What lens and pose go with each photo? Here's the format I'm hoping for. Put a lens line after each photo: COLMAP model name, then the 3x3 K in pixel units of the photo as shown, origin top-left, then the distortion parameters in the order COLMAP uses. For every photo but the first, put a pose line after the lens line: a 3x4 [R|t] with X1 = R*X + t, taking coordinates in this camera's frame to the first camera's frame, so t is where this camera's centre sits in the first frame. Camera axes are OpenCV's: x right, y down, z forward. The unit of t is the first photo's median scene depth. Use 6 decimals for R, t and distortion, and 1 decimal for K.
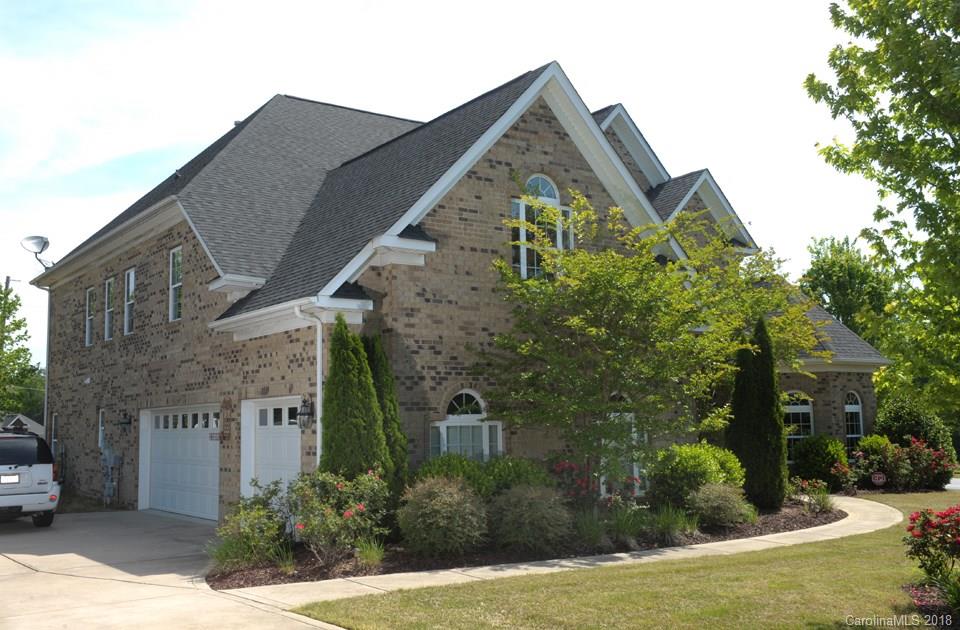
lens RADIAL K [[975.7, 0, 481.0], [0, 975.7, 313.3], [0, 0, 1]] dist [0.049113, 0.000000]
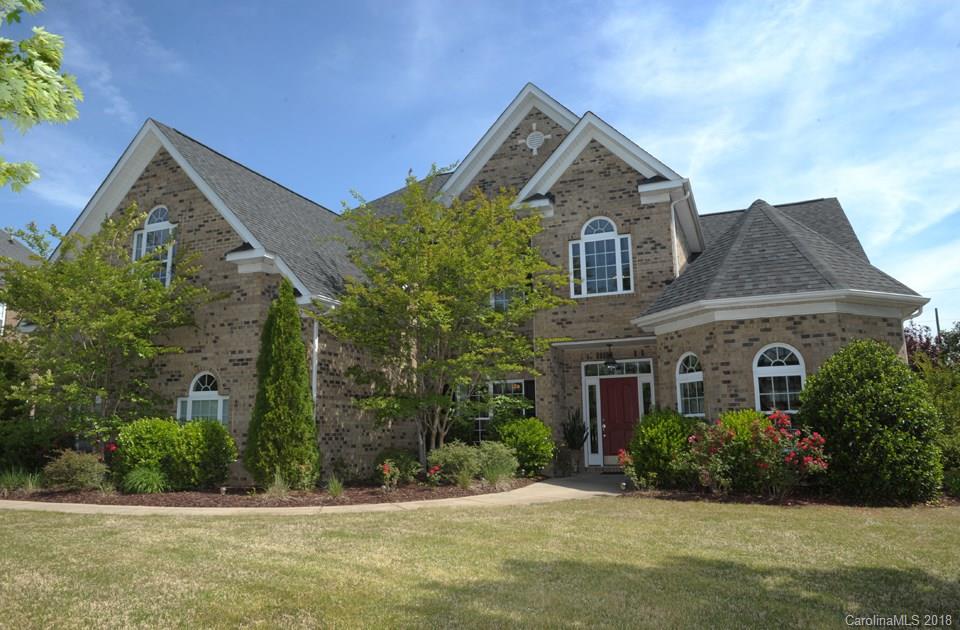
lens RADIAL K [[651.8, 0, 482.6], [0, 651.8, 316.0], [0, 0, 1]] dist [-0.045410, 0.000599]
pose [[0.530153, -0.136011, -0.836922, 0.965310], [0.099613, 0.990206, -0.097821, 0.124204], [0.842030, -0.031508, 0.538509, 0.896969]]
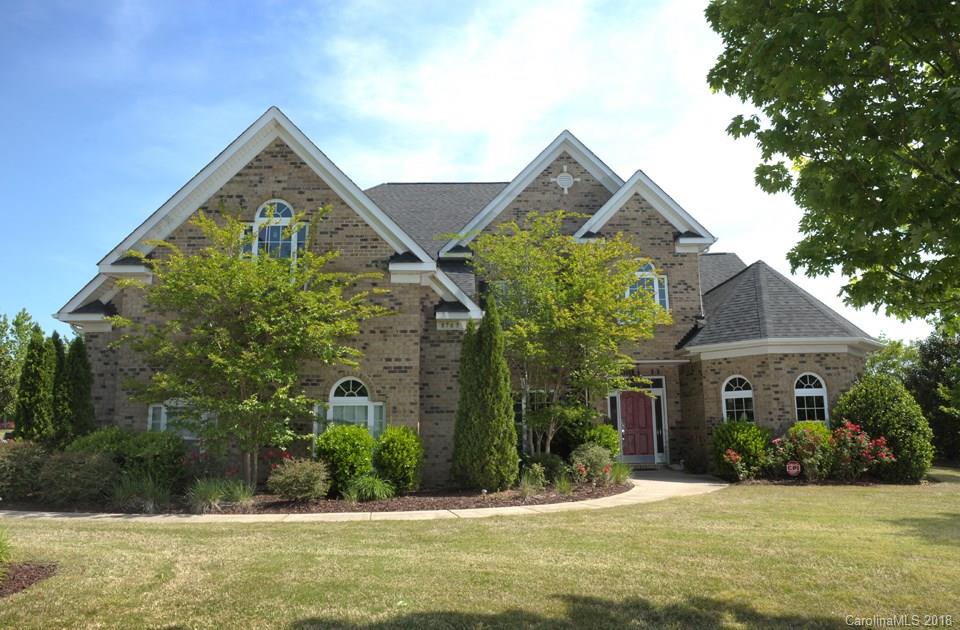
lens RADIAL K [[651.8, 0, 478.2], [0, 651.8, 318.1], [0, 0, 1]] dist [-0.045410, 0.000599]
pose [[0.818659, -0.085221, -0.567921, 0.709659], [0.060309, 0.996218, -0.062555, 0.069566], [0.571104, 0.016960, 0.820703, 0.484926]]
